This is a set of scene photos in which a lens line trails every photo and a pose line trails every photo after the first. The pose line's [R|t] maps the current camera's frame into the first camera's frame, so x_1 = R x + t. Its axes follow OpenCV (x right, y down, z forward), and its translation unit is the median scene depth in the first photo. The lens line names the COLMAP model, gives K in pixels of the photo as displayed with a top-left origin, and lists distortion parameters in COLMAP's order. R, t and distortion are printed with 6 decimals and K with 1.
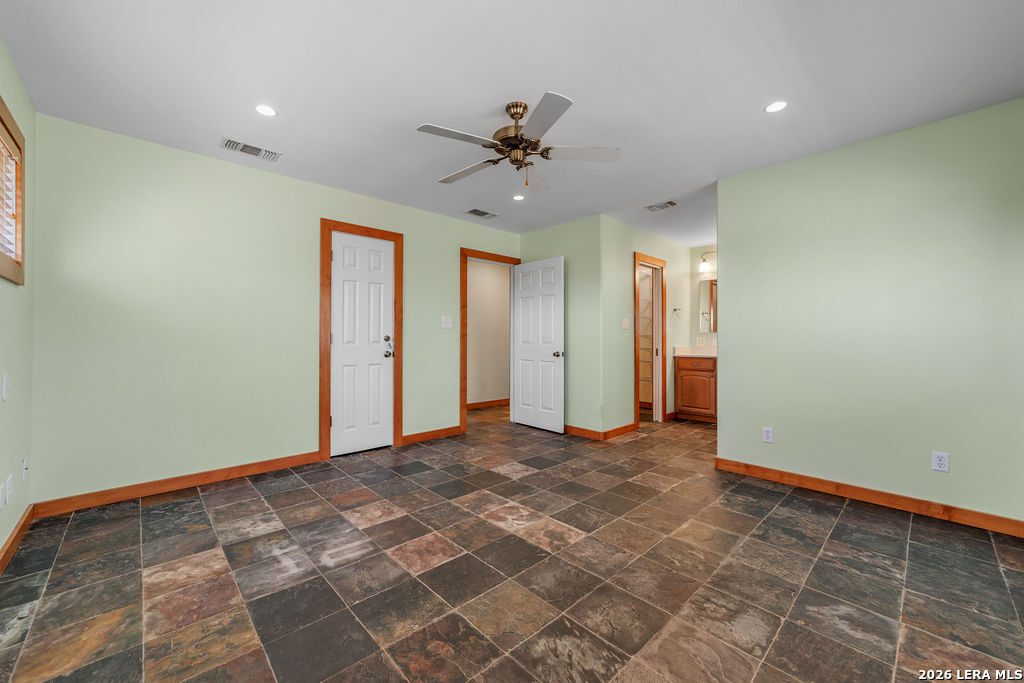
lens RADIAL K [[393.7, 0, 505.6], [0, 393.7, 340.6], [0, 0, 1]] dist [0.000446, 0.006083]
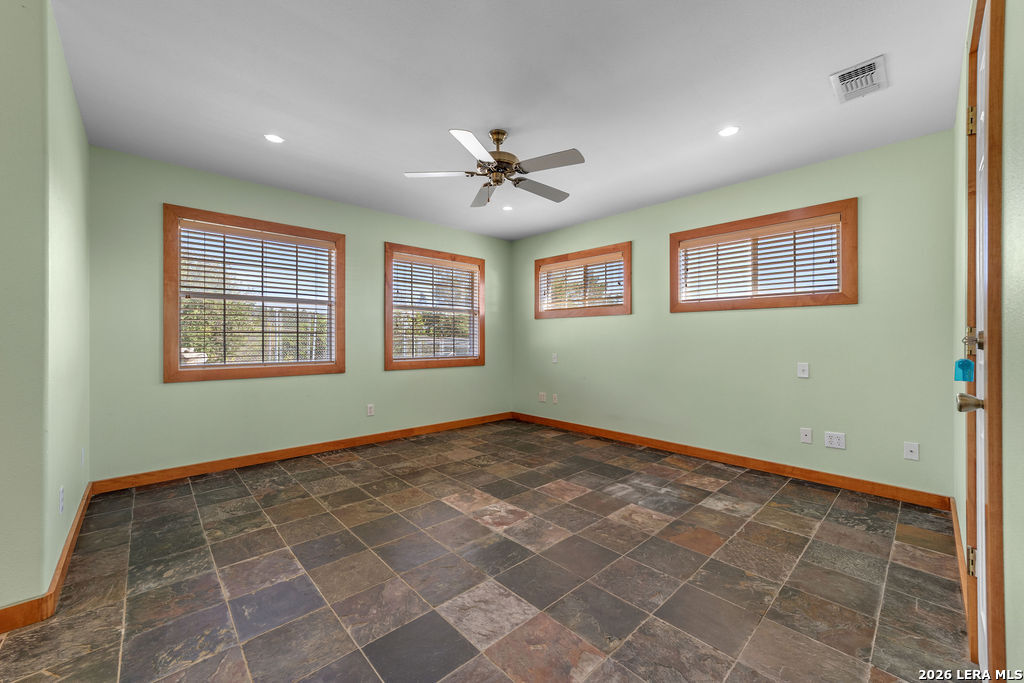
lens RADIAL K [[393.7, 0, 505.6], [0, 393.7, 340.6], [0, 0, 1]] dist [0.000446, 0.006083]
pose [[-0.999958, -0.005810, 0.007117, -0.001368], [-0.005776, 0.999972, 0.004770, -0.006028], [-0.007145, 0.004729, -0.999963, 2.198952]]
